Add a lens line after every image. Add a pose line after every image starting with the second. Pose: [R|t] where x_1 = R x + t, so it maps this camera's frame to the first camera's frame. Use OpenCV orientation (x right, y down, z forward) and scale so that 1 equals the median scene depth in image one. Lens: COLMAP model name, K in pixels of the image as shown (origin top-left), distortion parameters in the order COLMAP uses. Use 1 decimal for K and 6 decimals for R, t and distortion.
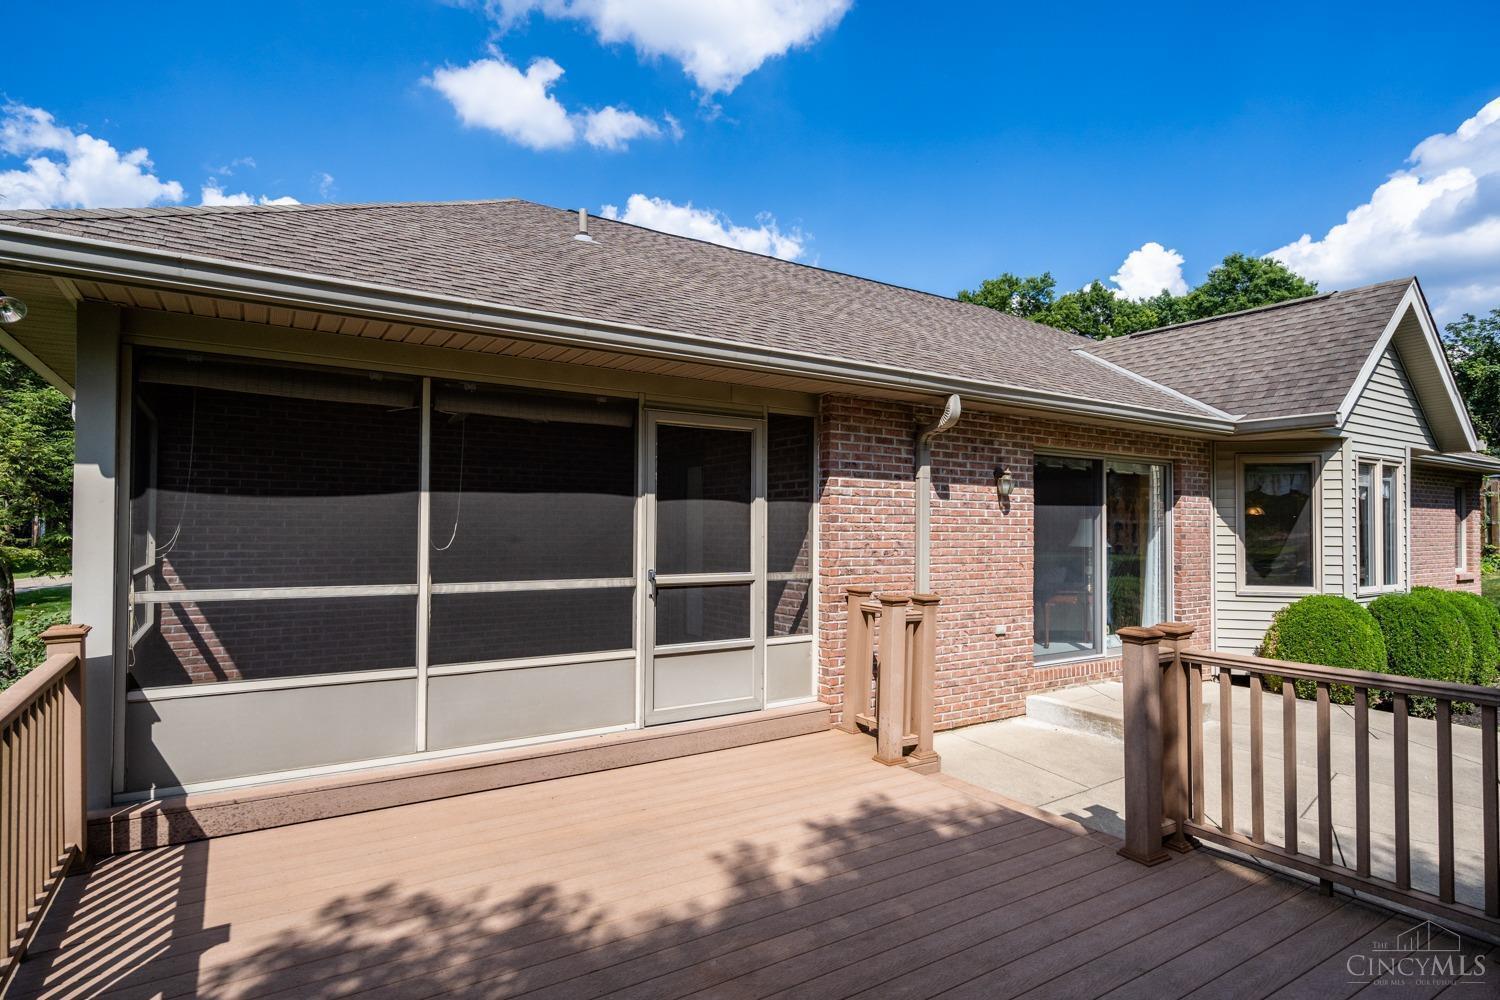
lens RADIAL K [[780.0, 0, 750.8], [0, 780.0, 505.2], [0, 0, 1]] dist [-0.004739, -0.000659]
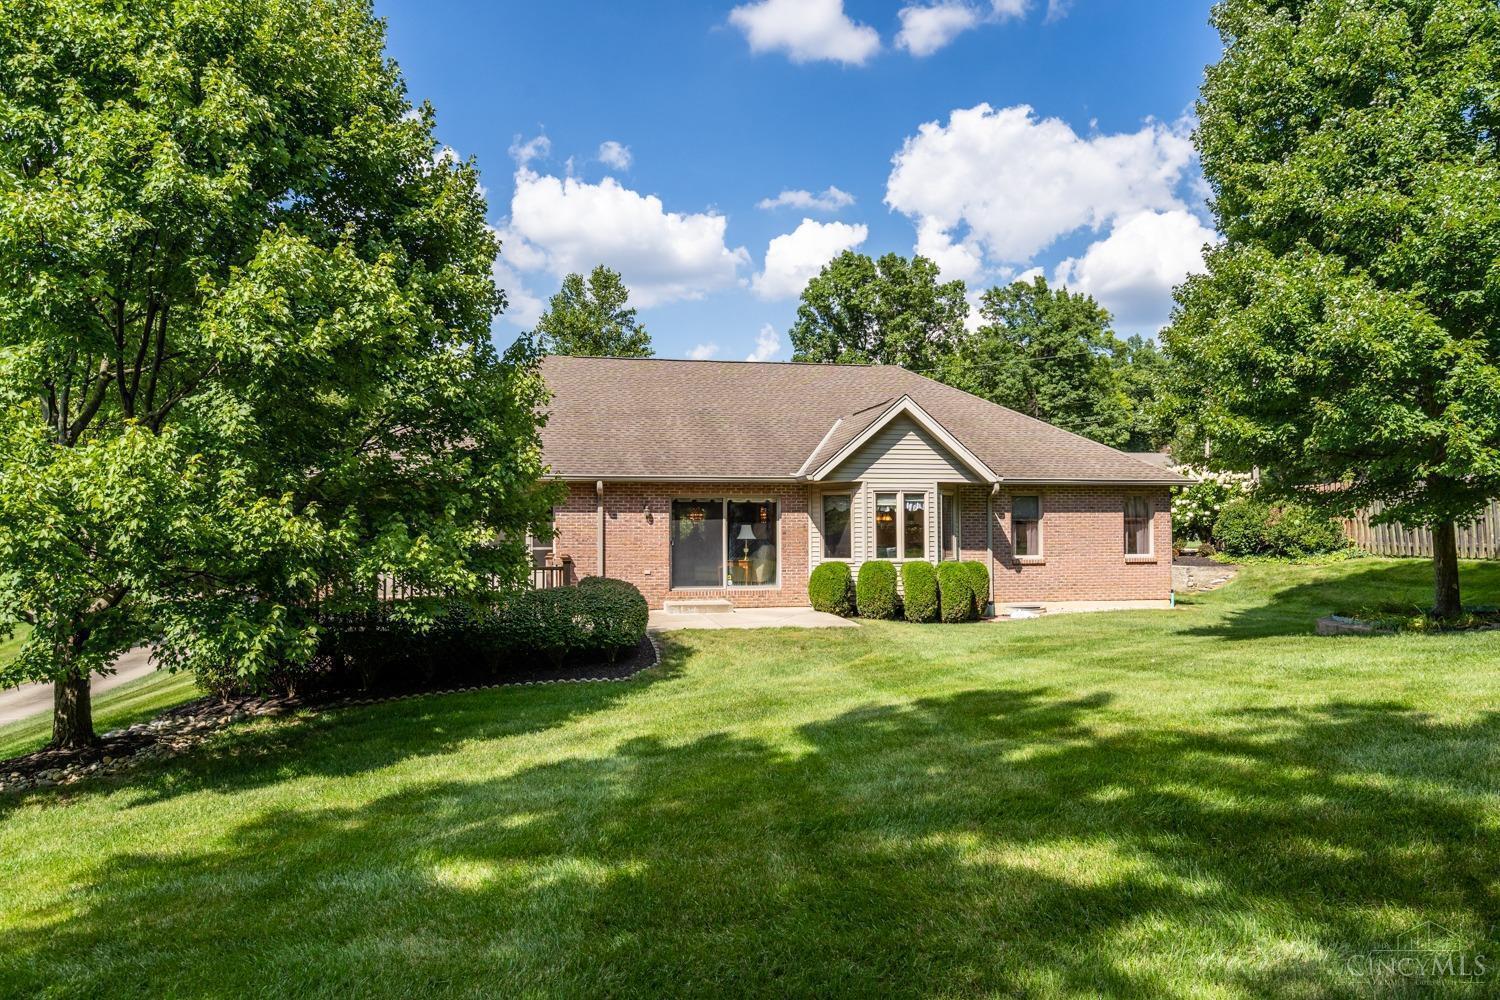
lens RADIAL K [[1004.0, 0, 745.5], [0, 1004.0, 493.9], [0, 0, 1]] dist [-0.006088, -0.004031]
pose [[0.937812, -0.039923, -0.344841, 1.735679], [0.024253, 0.998473, -0.049638, 0.081233], [0.346296, 0.038188, 0.937348, -1.873416]]
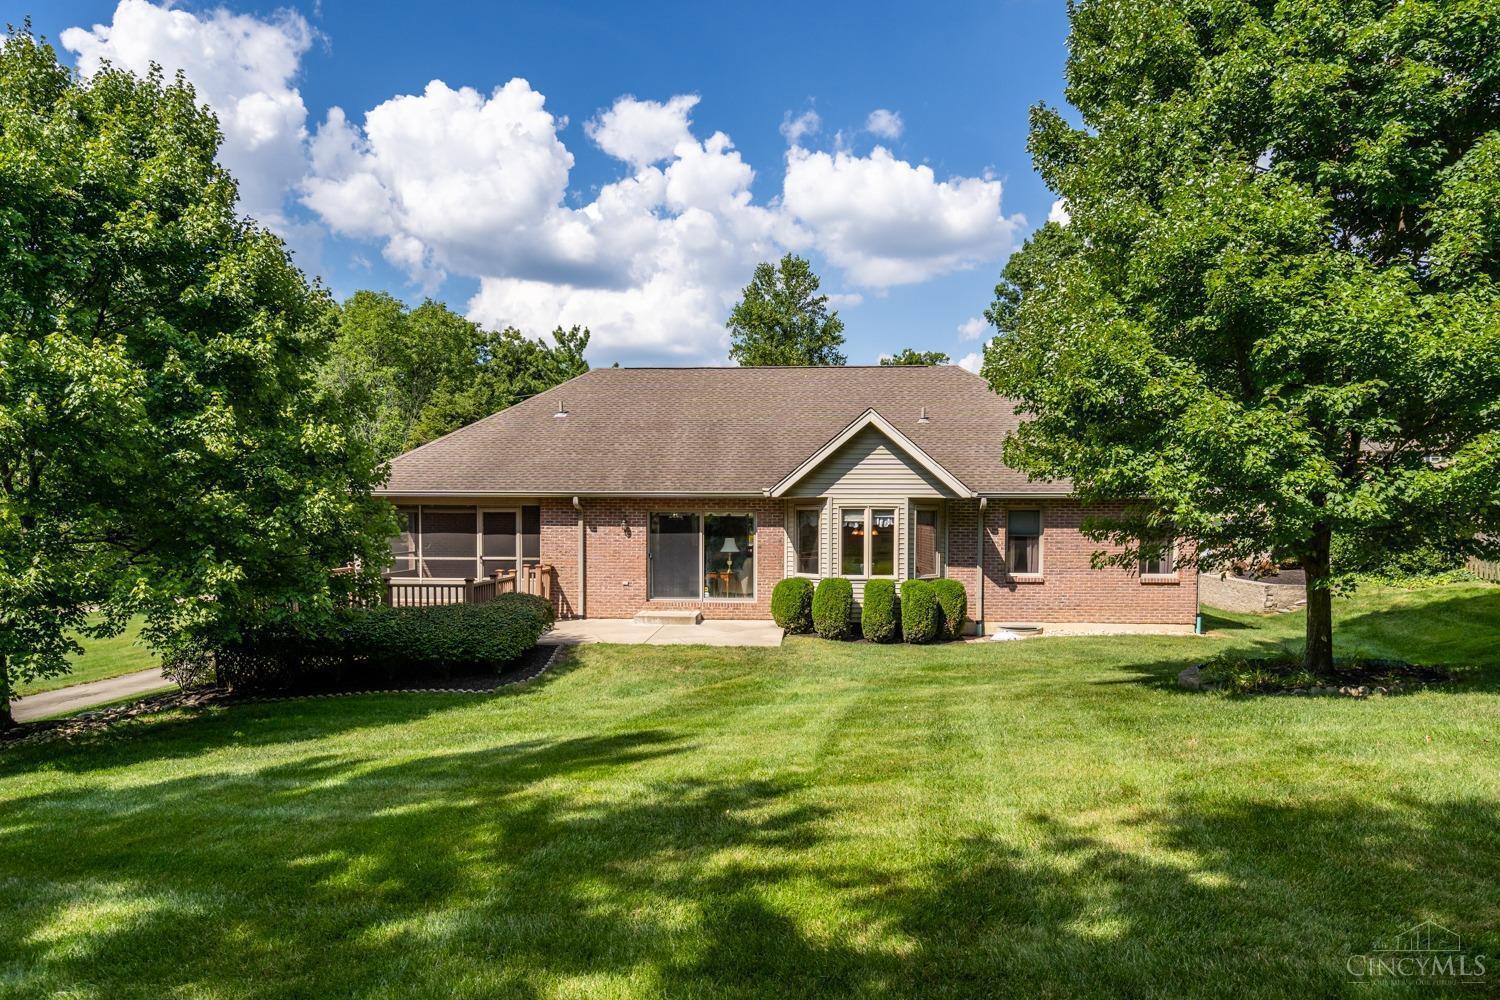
lens RADIAL K [[1004.0, 0, 741.7], [0, 1004.0, 557.7], [0, 0, 1]] dist [-0.006088, -0.004031]
pose [[0.812124, 0.005646, -0.583457, 2.609813], [0.013052, 0.999527, 0.027841, -0.009441], [0.583338, -0.030226, 0.811667, -1.473963]]
